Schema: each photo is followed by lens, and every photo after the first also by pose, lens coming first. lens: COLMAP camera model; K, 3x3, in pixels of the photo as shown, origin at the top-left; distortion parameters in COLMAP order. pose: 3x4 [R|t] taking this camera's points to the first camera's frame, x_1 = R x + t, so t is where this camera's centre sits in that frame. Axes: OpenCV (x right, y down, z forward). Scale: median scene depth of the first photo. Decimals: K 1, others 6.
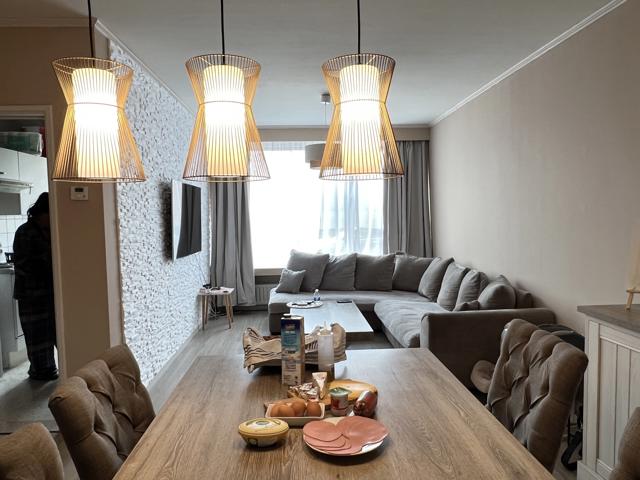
lens RADIAL K [[467.9, 0, 320.2], [0, 467.9, 241.1], [0, 0, 1]] dist [0.002185, 0.001375]
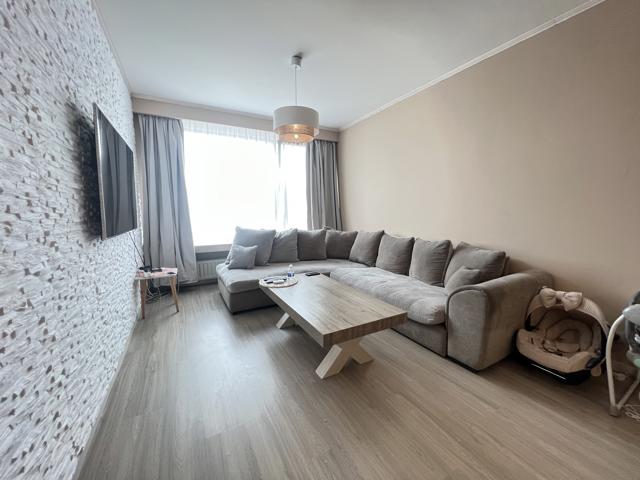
lens RADIAL K [[254.0, 0, 320.7], [0, 254.0, 240.4], [0, 0, 1]] dist [-0.003598, 0.000007]
pose [[0.897691, -0.036168, 0.439138, -0.153065], [0.011959, 0.998258, 0.057773, 0.019935], [-0.440463, -0.046610, 0.896560, 0.429019]]
